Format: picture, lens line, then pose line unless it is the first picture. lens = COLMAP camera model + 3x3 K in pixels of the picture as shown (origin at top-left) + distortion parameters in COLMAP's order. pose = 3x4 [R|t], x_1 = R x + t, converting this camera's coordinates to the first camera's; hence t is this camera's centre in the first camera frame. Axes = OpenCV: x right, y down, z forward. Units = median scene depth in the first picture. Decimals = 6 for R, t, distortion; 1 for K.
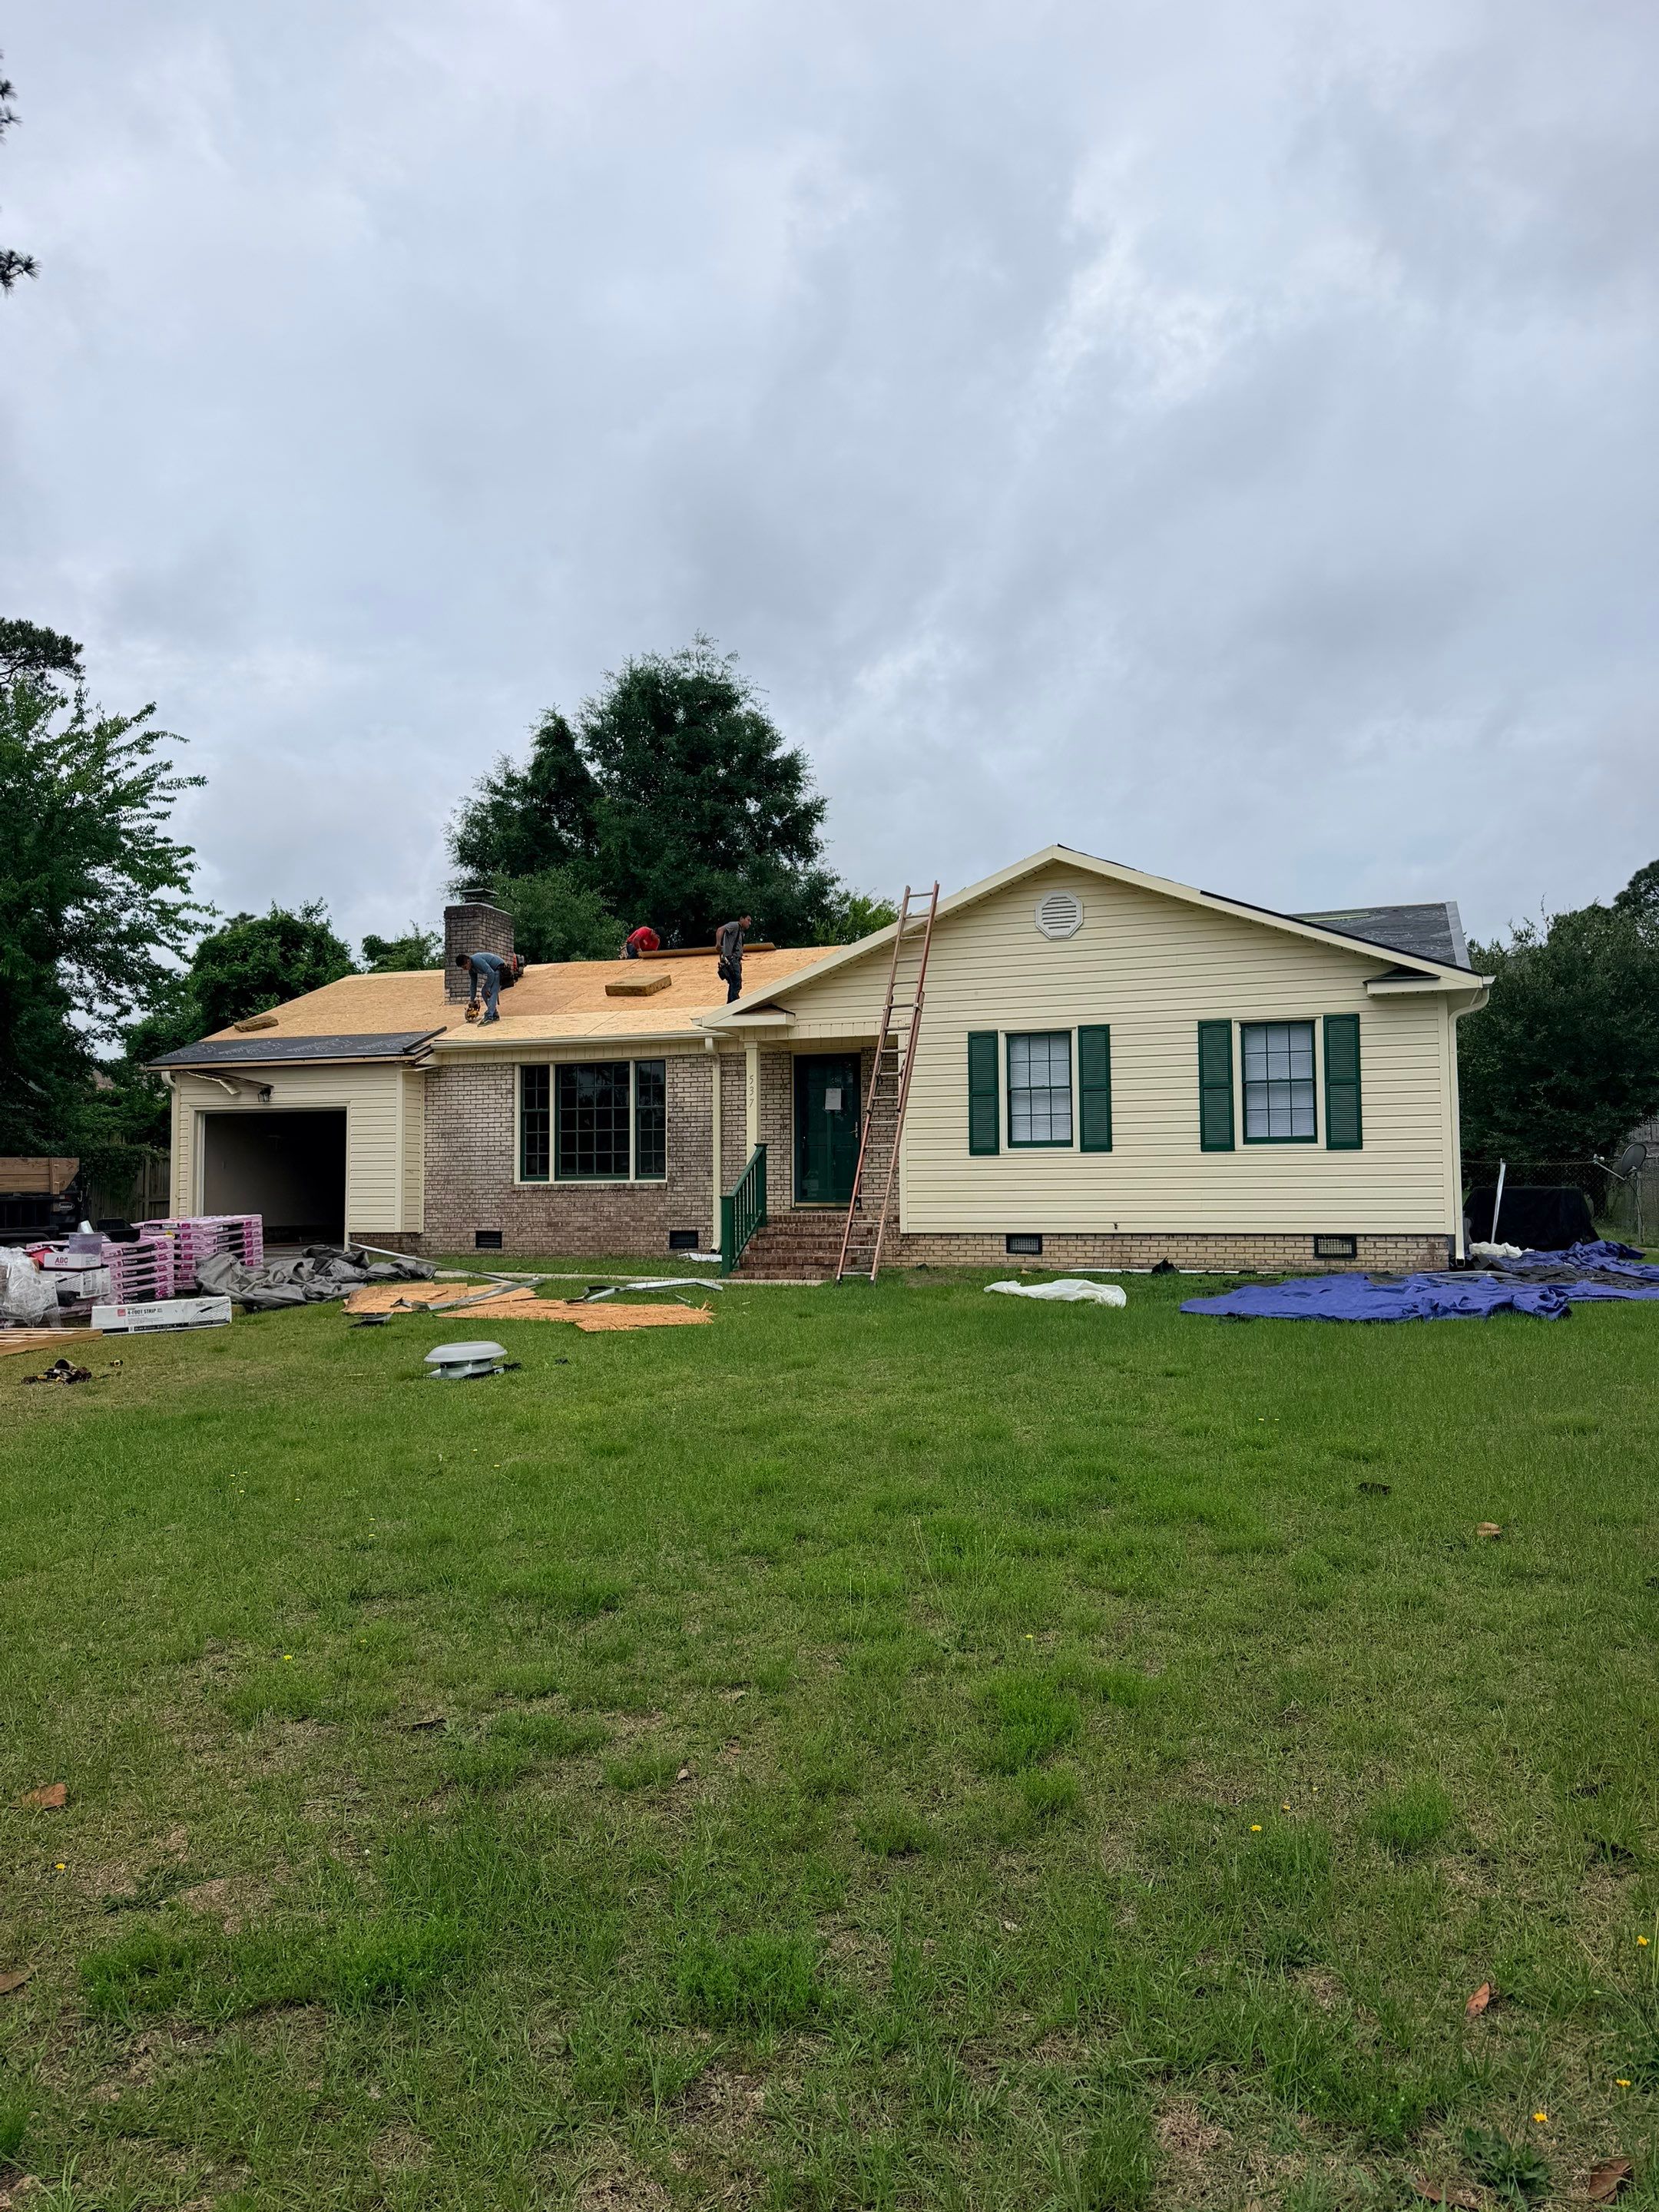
lens RADIAL K [[1554.4, 0, 814.8], [0, 1554.4, 1123.8], [0, 0, 1]] dist [0.083808, -0.046795]
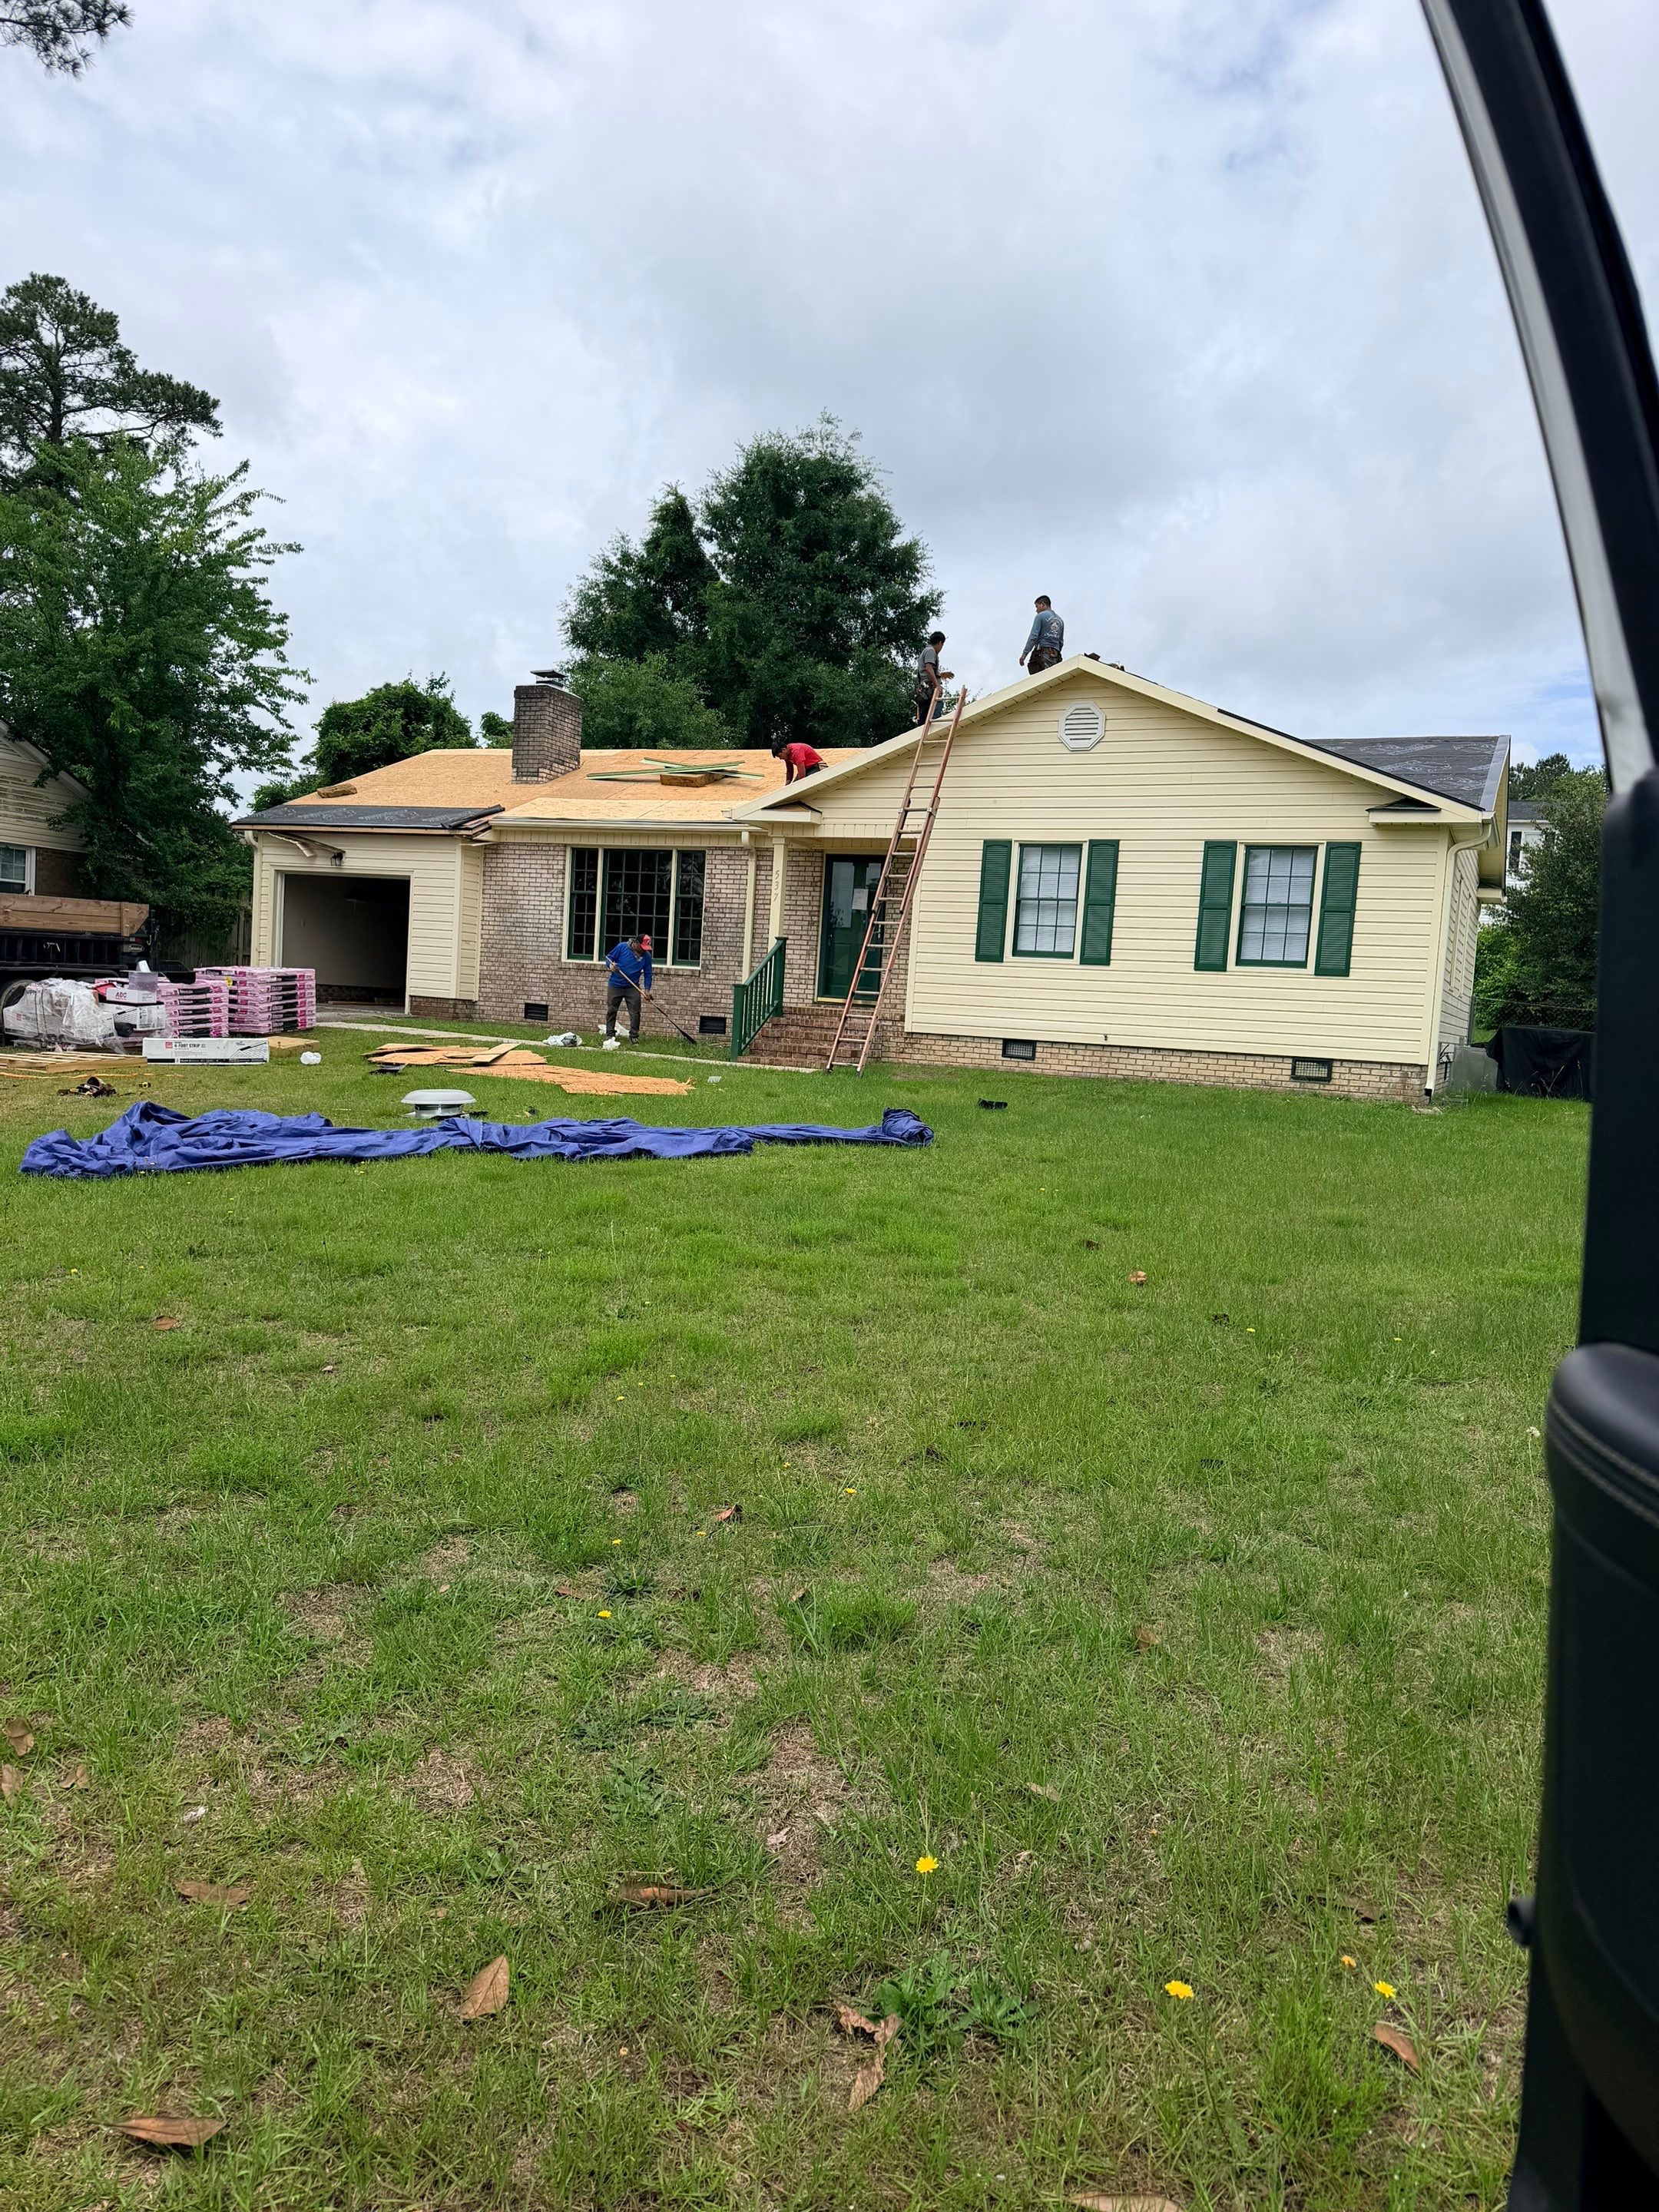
lens RADIAL K [[1554.4, 0, 808.7], [0, 1554.4, 1115.7], [0, 0, 1]] dist [0.083808, -0.046795]
pose [[0.993567, 0.075242, -0.084636, 0.085718], [-0.064580, 0.990385, 0.122338, 0.003053], [0.093027, -0.116085, 0.988873, -0.050222]]
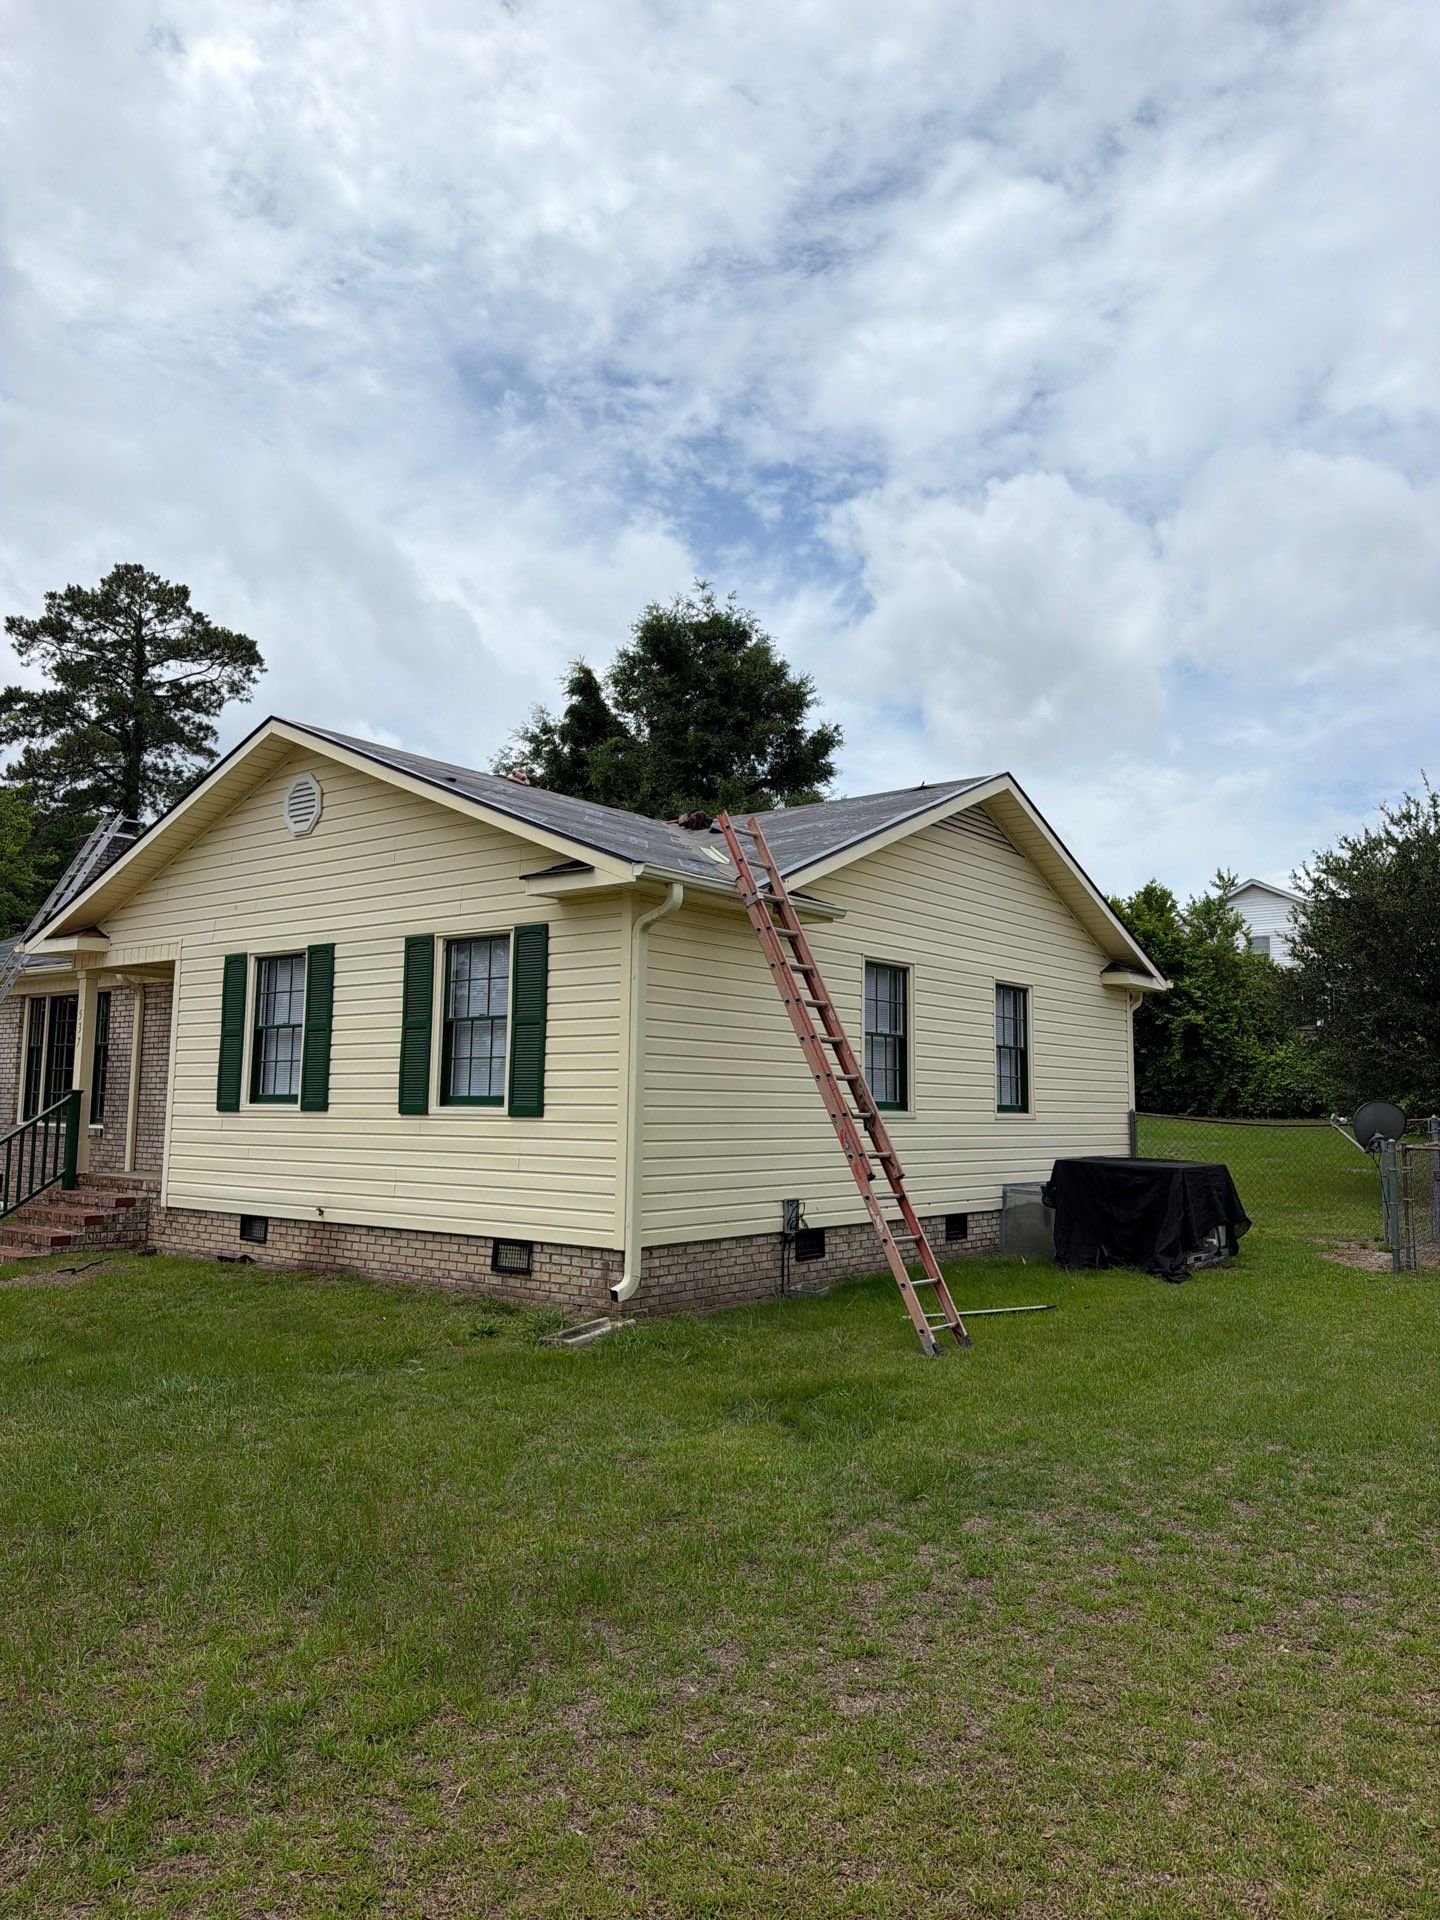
lens RADIAL K [[1349.2, 0, 739.5], [0, 1349.2, 943.6], [0, 0, 1]] dist [0.083808, -0.046795]
pose [[0.954469, -0.017217, -0.297813, 0.567858], [-0.002964, 0.997736, -0.067180, -0.019209], [0.298295, 0.065004, 0.952258, 0.414890]]
